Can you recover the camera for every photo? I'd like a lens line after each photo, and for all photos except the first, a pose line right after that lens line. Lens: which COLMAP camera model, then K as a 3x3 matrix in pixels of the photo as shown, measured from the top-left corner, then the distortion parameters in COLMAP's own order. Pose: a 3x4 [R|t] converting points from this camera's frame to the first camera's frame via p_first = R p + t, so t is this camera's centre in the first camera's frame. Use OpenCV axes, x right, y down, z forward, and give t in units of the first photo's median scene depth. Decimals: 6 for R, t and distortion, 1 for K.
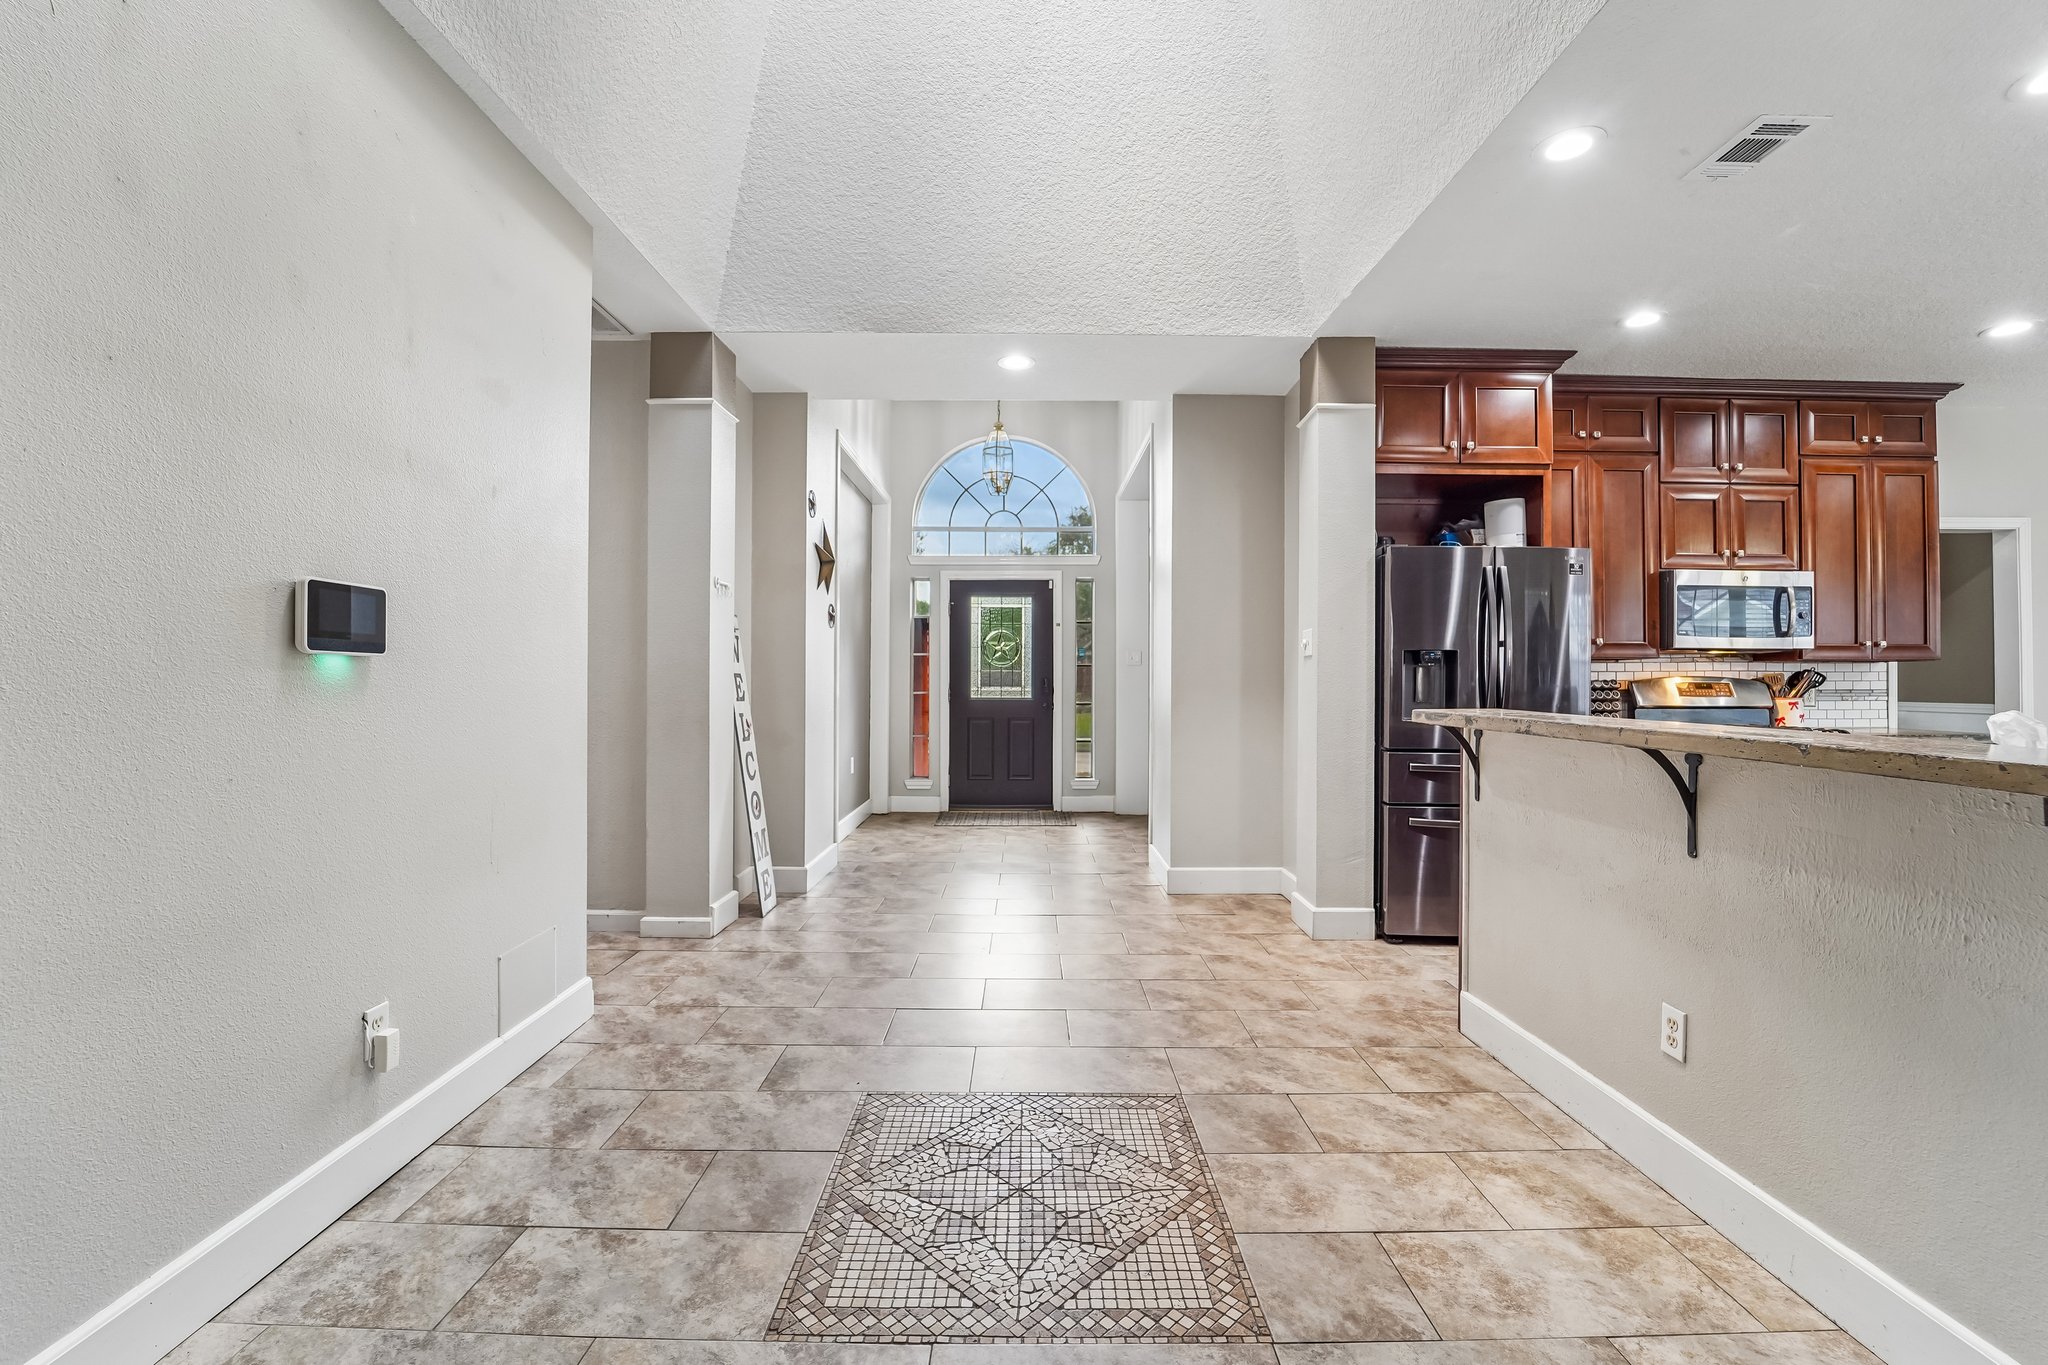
lens RADIAL K [[842.7, 0, 1023.1], [0, 842.7, 679.0], [0, 0, 1]] dist [-0.024809, 0.001089]
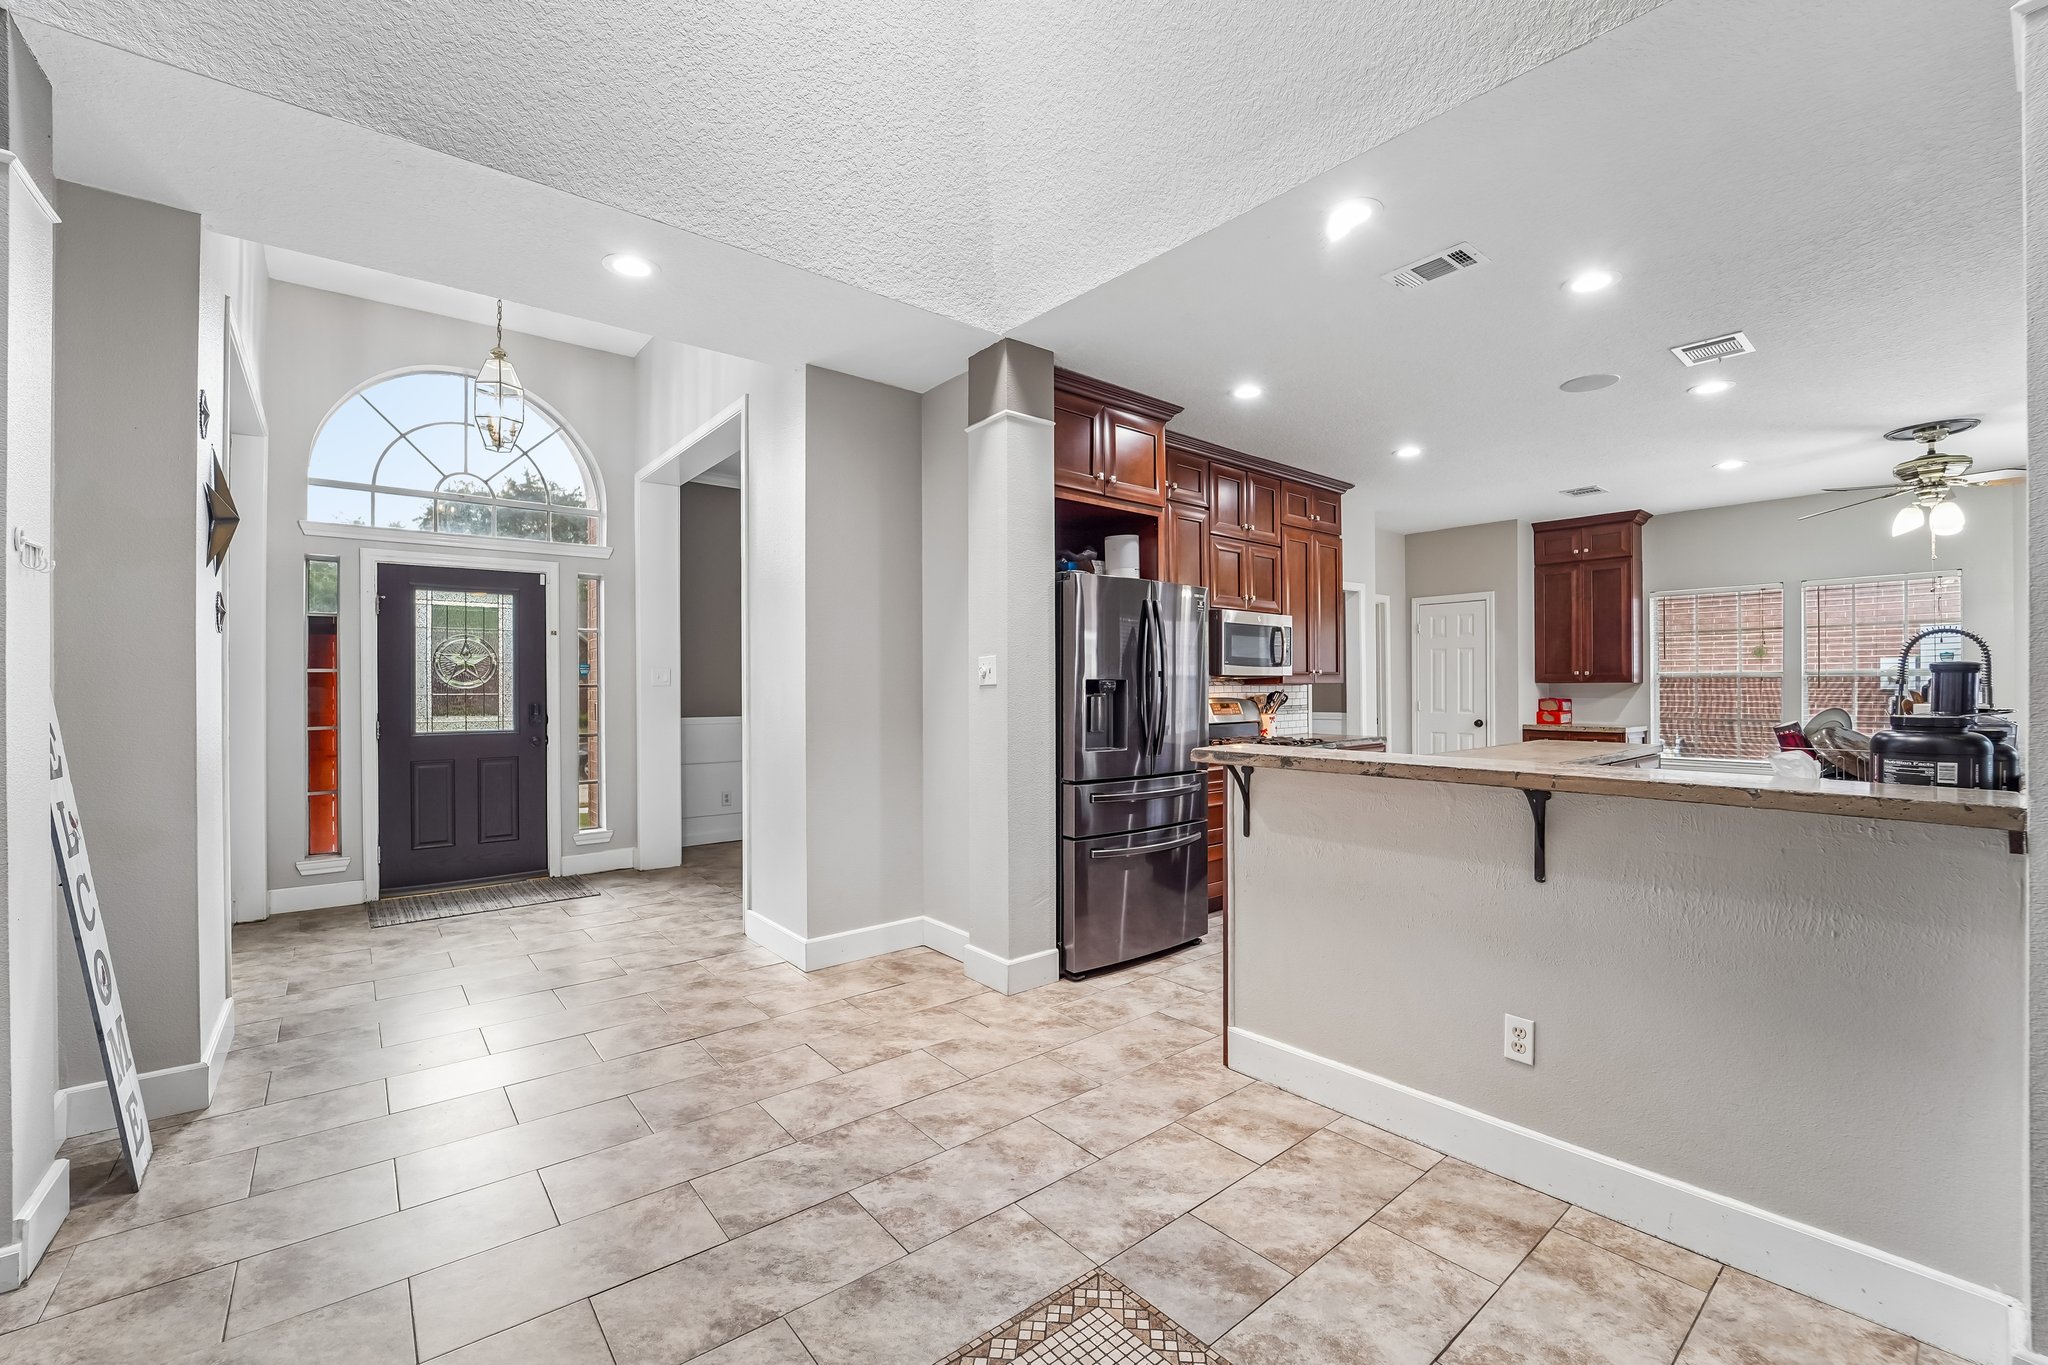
lens RADIAL K [[842.7, 0, 1021.5], [0, 842.7, 688.0], [0, 0, 1]] dist [-0.024809, 0.001089]
pose [[0.771401, -0.008341, 0.636295, -0.211282], [0.007417, 0.999964, 0.004117, -0.027004], [-0.636307, 0.001544, 0.771435, 0.267361]]
